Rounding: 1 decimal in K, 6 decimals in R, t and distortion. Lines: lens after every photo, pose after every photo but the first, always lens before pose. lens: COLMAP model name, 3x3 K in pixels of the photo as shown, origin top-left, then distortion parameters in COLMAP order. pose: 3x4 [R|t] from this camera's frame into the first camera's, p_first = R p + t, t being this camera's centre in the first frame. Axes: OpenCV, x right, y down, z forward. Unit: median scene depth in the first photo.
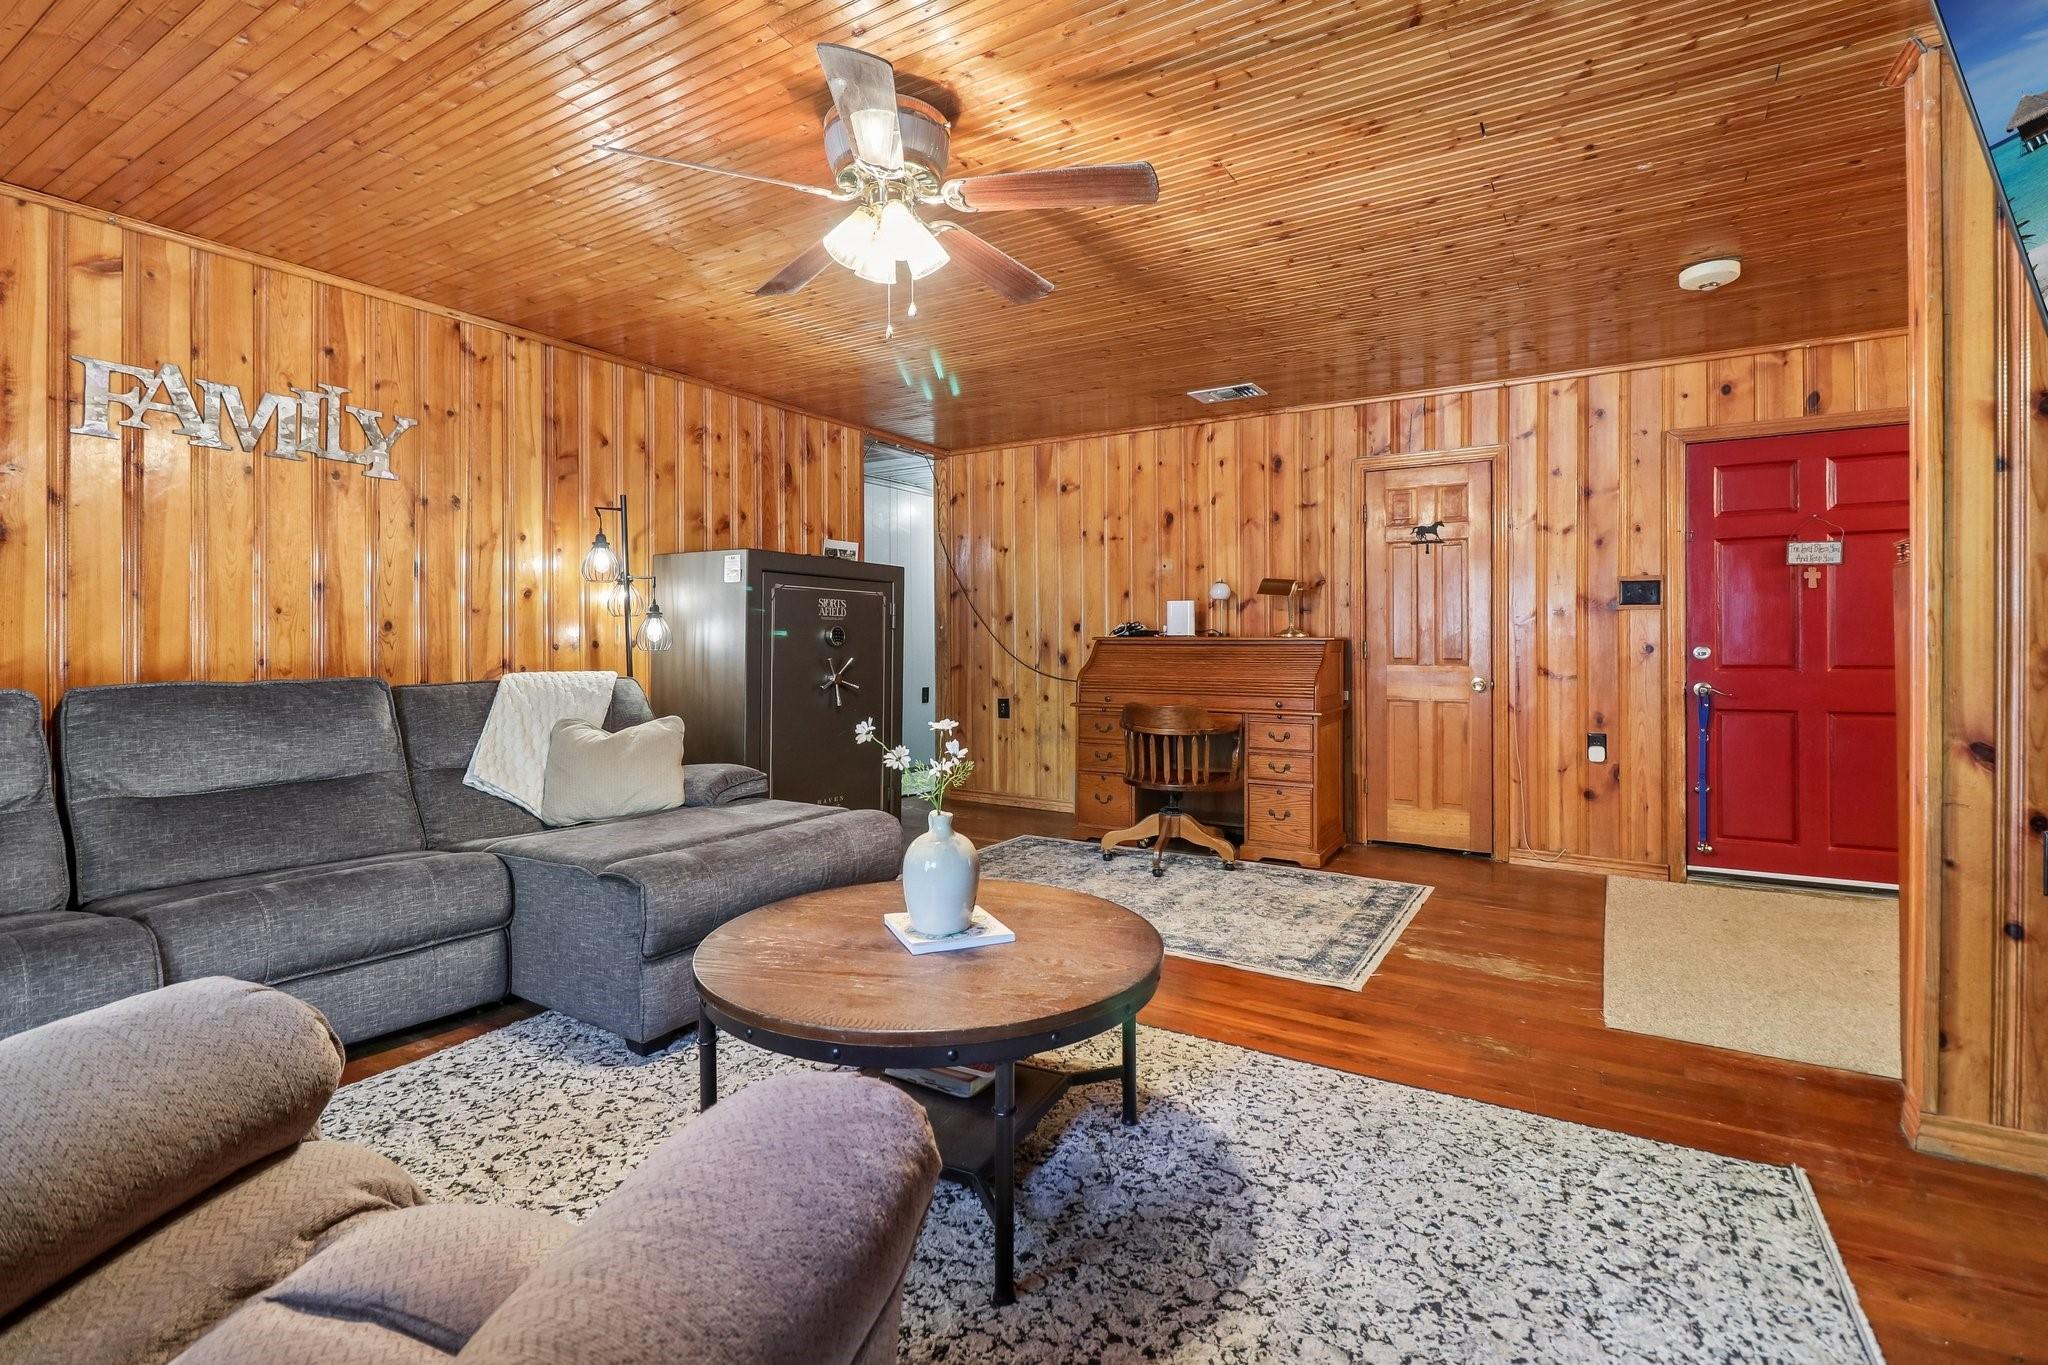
lens RADIAL K [[945.8, 0, 1020.3], [0, 945.8, 641.7], [0, 0, 1]] dist [-0.002841, -0.010942]
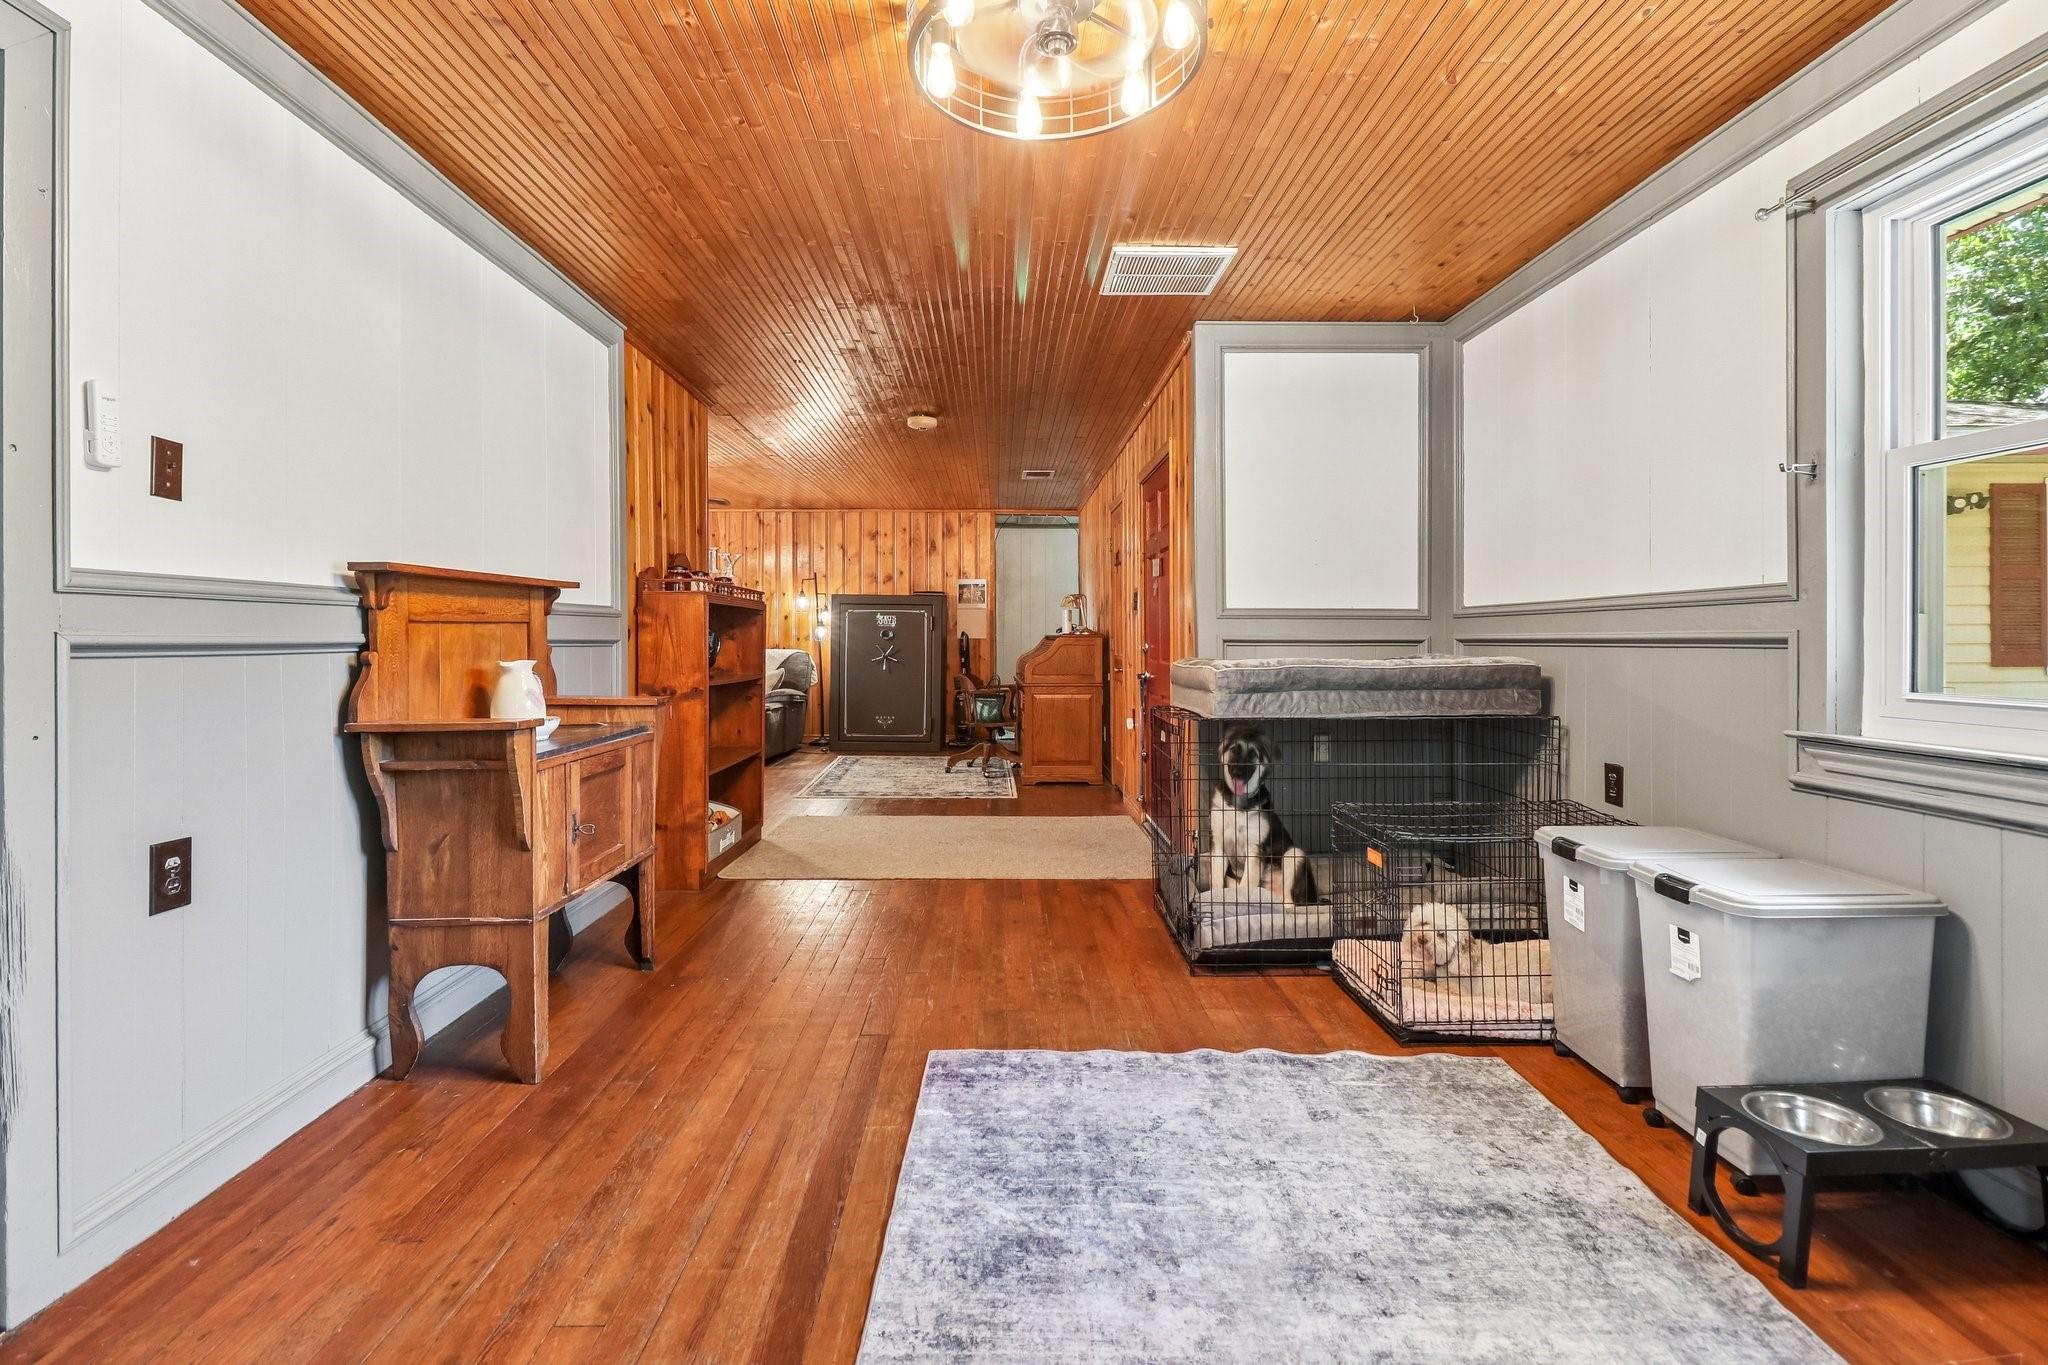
lens RADIAL K [[945.8, 0, 1020.3], [0, 945.8, 641.7], [0, 0, 1]] dist [-0.002841, -0.010942]
pose [[0.542234, 0.001822, -0.840225, 1.624964], [0.000875, 0.999996, 0.002733, 0.003393], [0.840227, -0.002217, 0.542230, 0.175115]]
